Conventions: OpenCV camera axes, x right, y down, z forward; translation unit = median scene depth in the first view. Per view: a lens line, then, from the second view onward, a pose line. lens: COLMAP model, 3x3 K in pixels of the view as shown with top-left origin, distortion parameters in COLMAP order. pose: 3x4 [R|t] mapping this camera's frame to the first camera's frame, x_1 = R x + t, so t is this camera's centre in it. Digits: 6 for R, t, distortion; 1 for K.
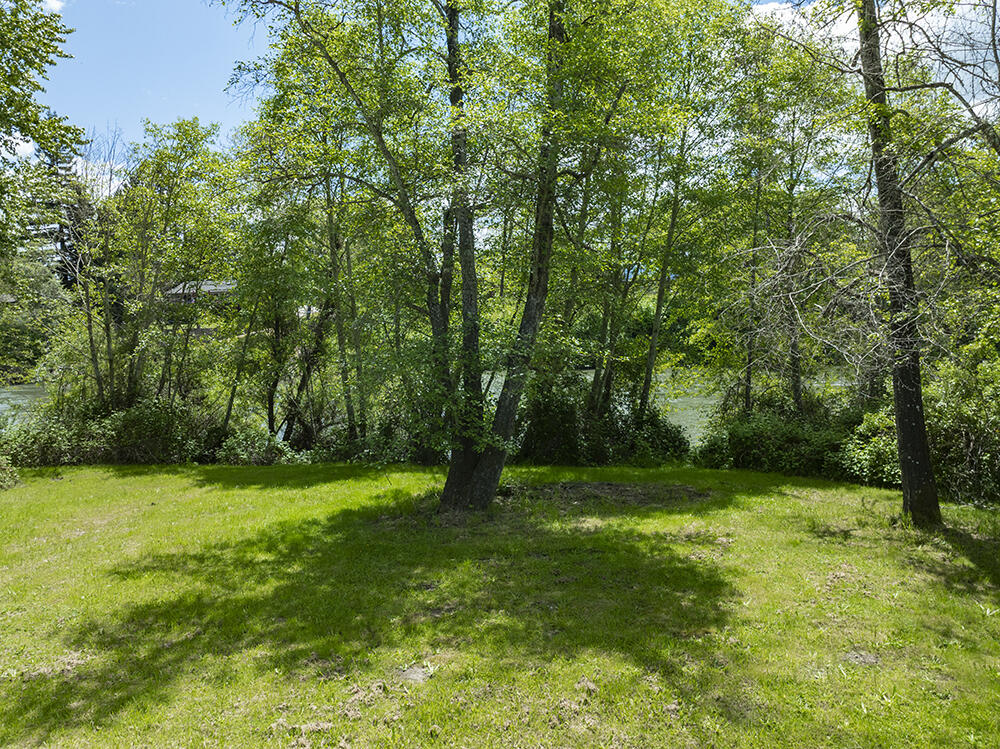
lens RADIAL K [[702.1, 0, 497.8], [0, 702.1, 374.8], [0, 0, 1]] dist [-0.042718, 0.013942]
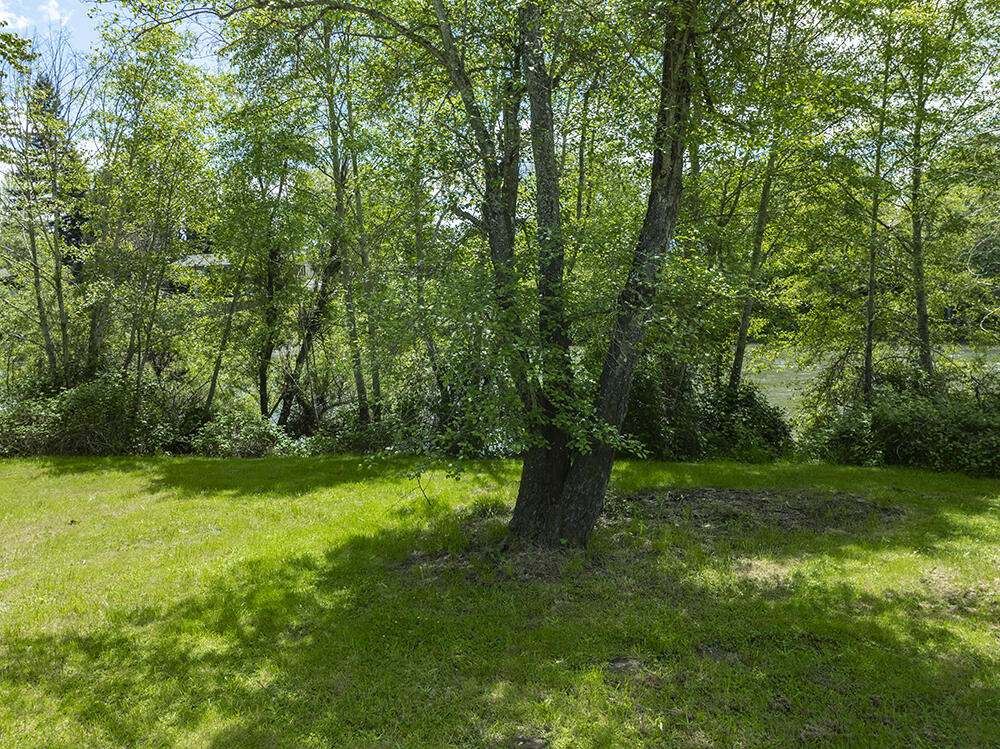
lens RADIAL K [[702.1, 0, 497.8], [0, 702.1, 374.8], [0, 0, 1]] dist [-0.042718, 0.013942]
pose [[0.999917, 0.000883, -0.012854, -0.058271], [-0.000509, 0.999578, 0.029051, 0.017954], [0.012874, -0.029042, 0.999495, 0.268956]]
